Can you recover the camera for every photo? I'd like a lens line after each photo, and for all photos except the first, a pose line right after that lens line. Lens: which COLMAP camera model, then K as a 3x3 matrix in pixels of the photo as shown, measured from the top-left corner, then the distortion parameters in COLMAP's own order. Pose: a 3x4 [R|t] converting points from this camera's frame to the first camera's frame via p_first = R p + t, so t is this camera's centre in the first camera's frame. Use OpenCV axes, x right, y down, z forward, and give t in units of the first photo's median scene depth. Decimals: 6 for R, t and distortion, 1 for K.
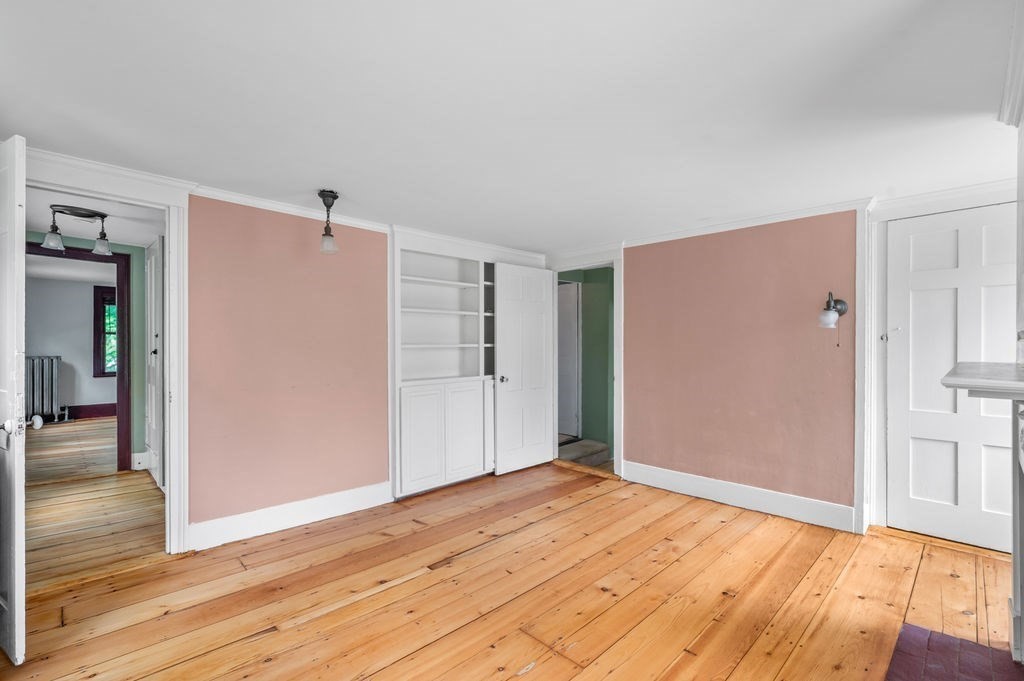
lens RADIAL K [[460.9, 0, 511.5], [0, 460.9, 339.9], [0, 0, 1]] dist [-0.001140, -0.000652]
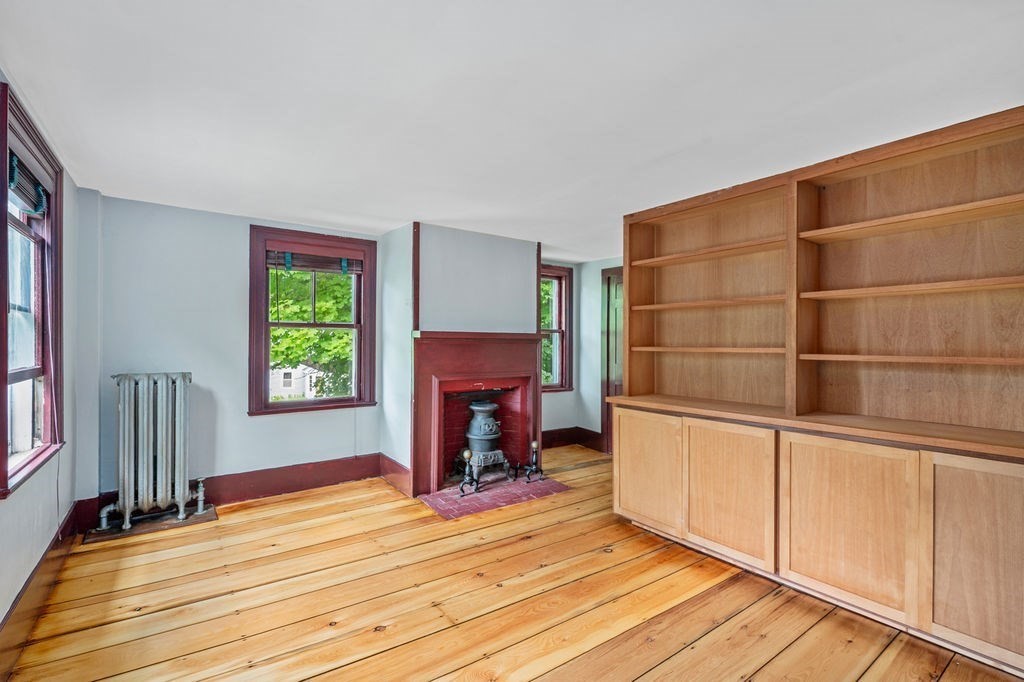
lens RADIAL K [[460.9, 0, 511.1], [0, 460.9, 343.5], [0, 0, 1]] dist [-0.001140, -0.000652]
pose [[0.989612, 0.006410, -0.143619, -0.601568], [-0.006026, 0.999977, 0.003103, 0.002888], [0.143636, -0.002205, 0.989628, 0.595654]]
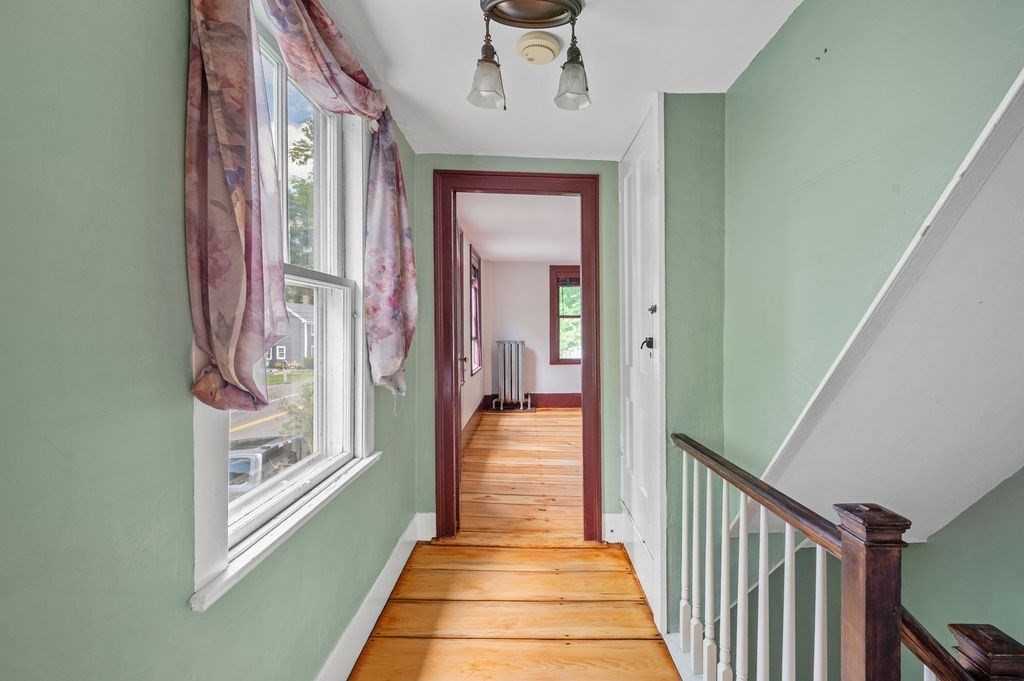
lens RADIAL K [[460.9, 0, 514.0], [0, 460.9, 332.8], [0, 0, 1]] dist [-0.001140, -0.000652]
pose [[0.688591, 0.006440, -0.725122, -0.301793], [0.004776, 0.999899, 0.013416, 0.004677], [0.725134, -0.012701, 0.688490, 0.326423]]
